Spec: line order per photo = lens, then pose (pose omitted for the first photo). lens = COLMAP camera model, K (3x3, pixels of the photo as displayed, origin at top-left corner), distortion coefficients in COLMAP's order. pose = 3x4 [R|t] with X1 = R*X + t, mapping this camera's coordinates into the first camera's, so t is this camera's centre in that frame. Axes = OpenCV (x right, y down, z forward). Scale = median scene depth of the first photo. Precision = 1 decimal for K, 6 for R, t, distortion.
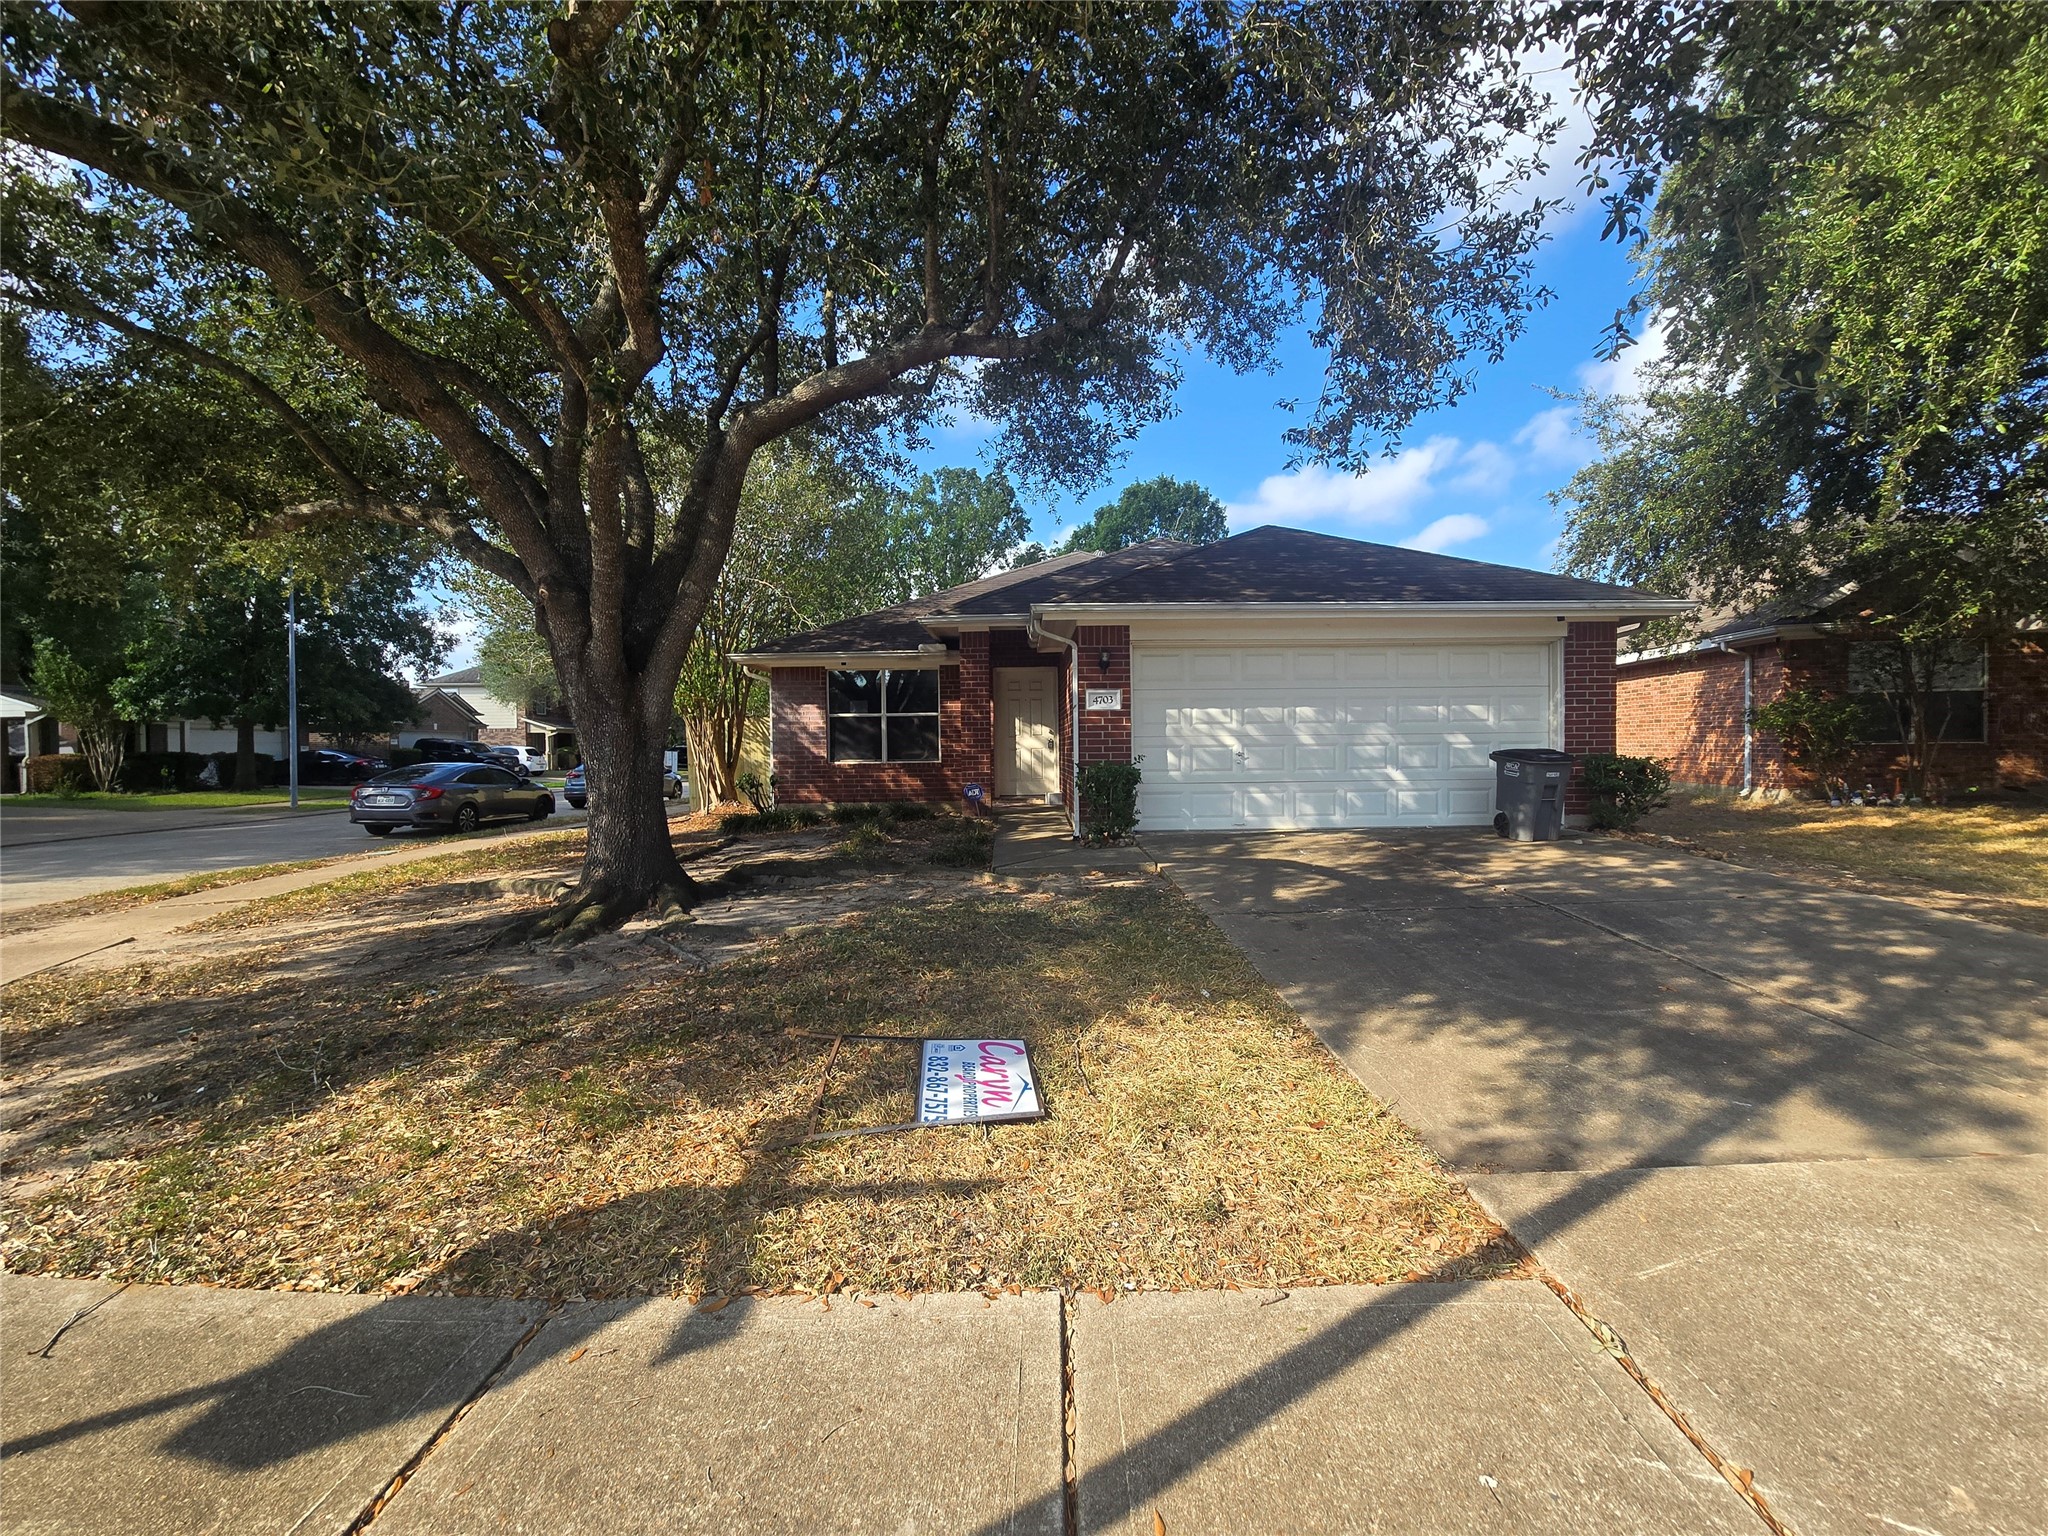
lens RADIAL K [[818.2, 0, 1021.9], [0, 818.2, 763.3], [0, 0, 1]] dist [0.000257, -0.000032]
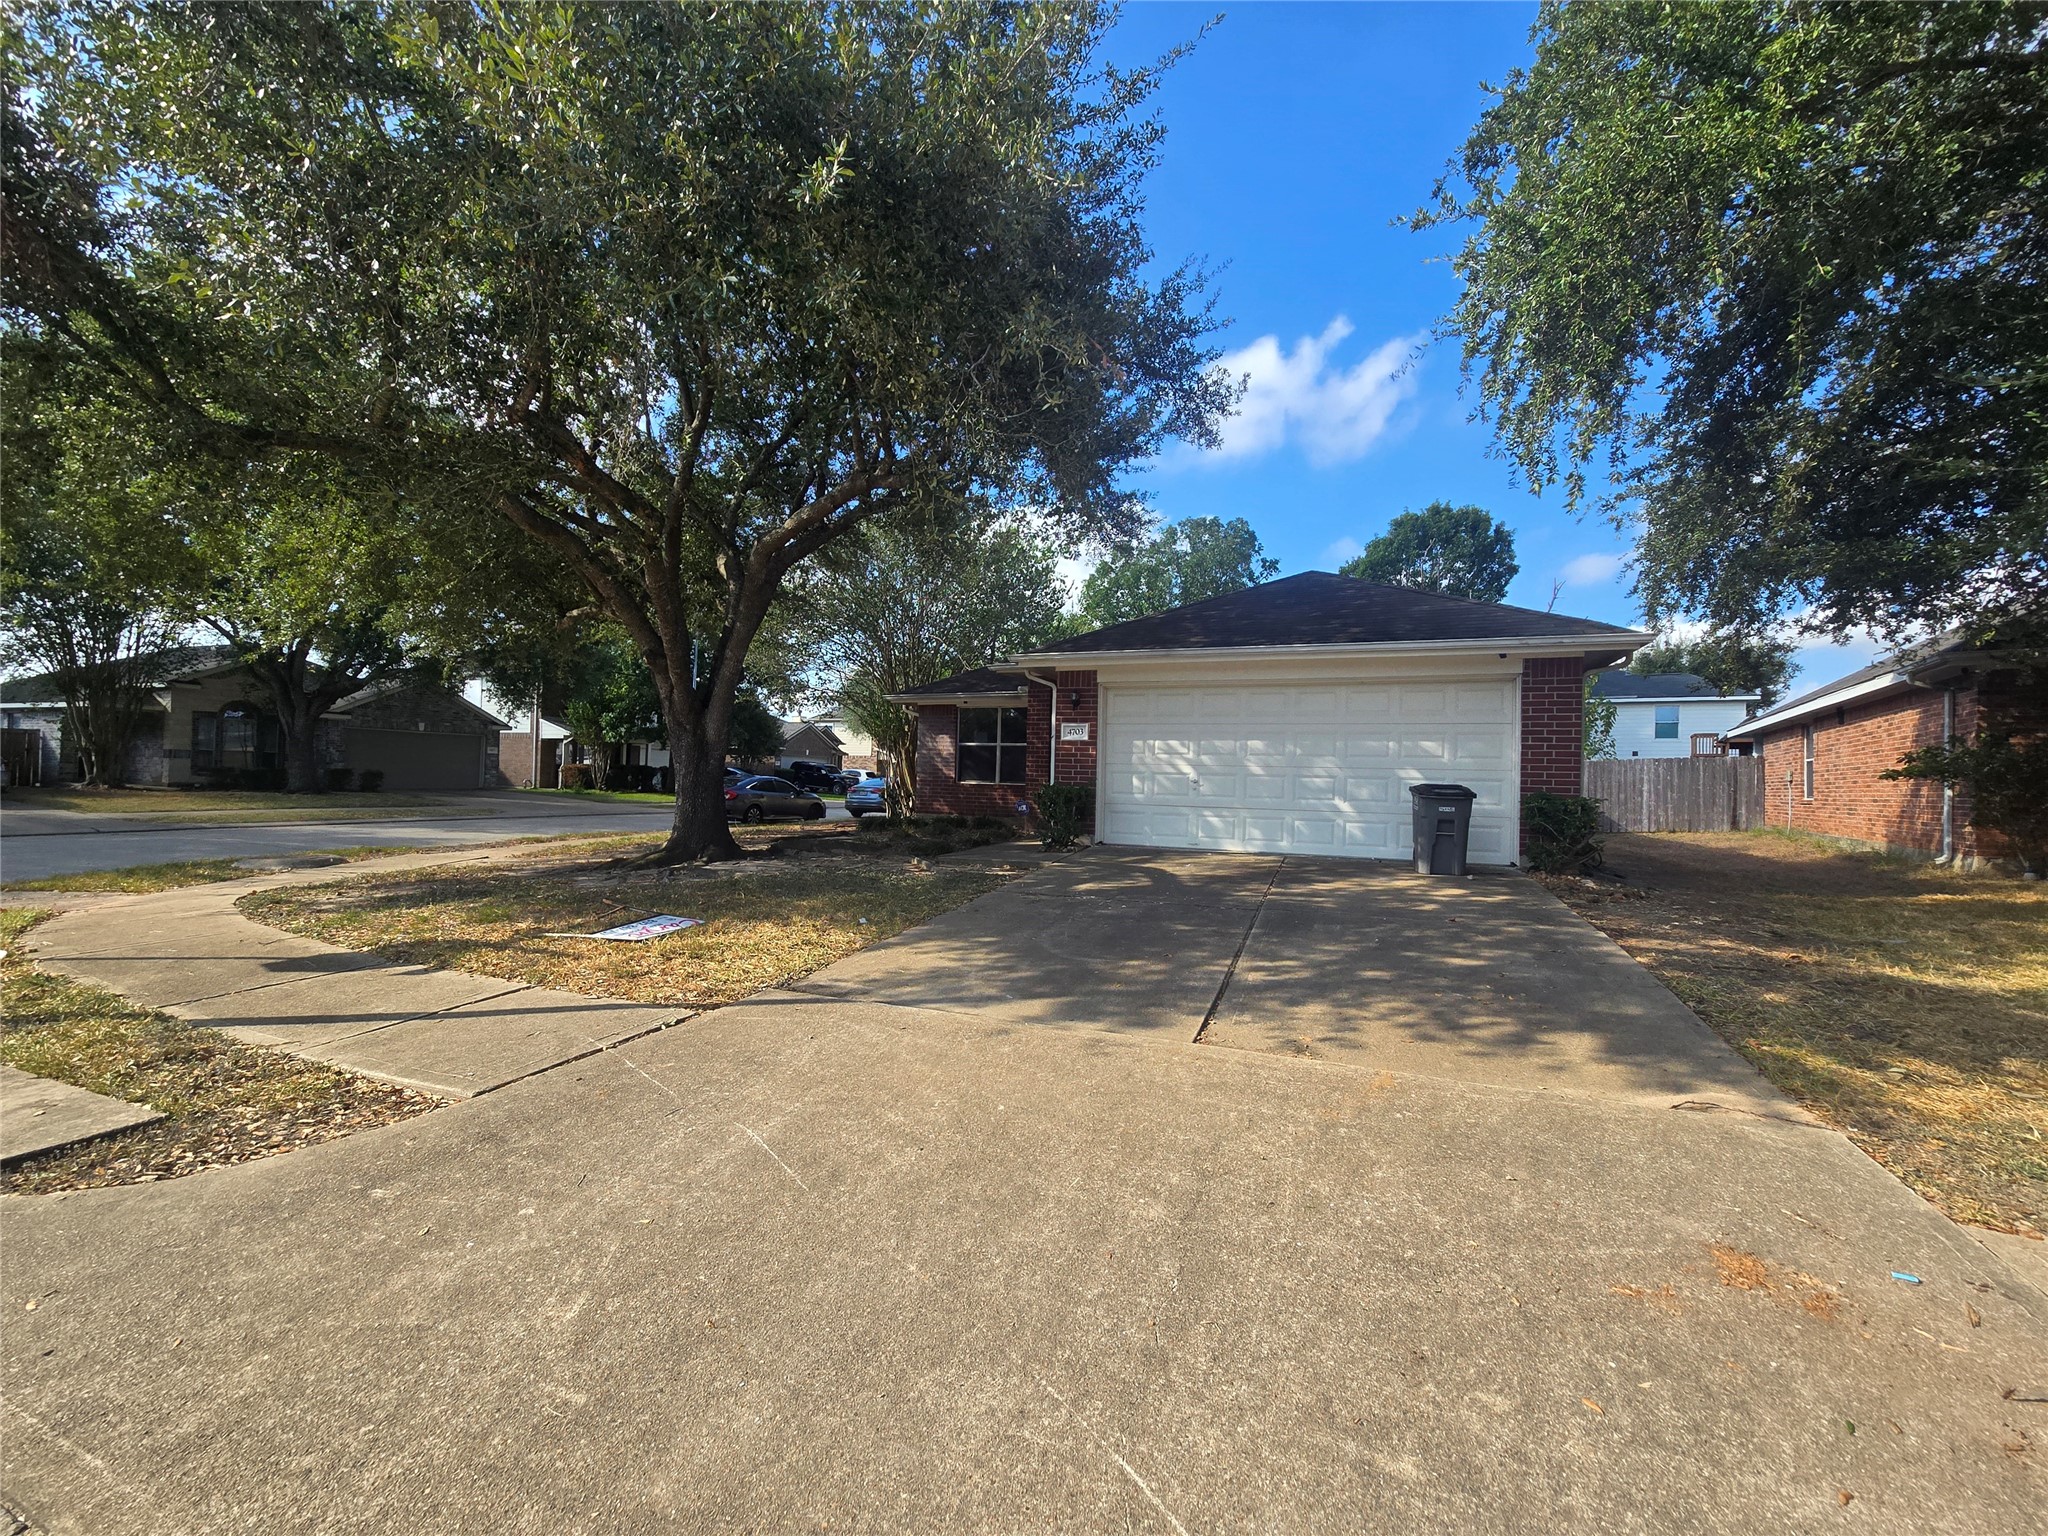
lens RADIAL K [[818.2, 0, 1021.9], [0, 818.2, 763.3], [0, 0, 1]] dist [0.000257, -0.000032]
pose [[0.913054, 0.027646, -0.406901, 0.506401], [-0.046986, 0.998187, -0.037613, 0.018160], [0.405123, 0.053462, 0.912698, -0.132303]]
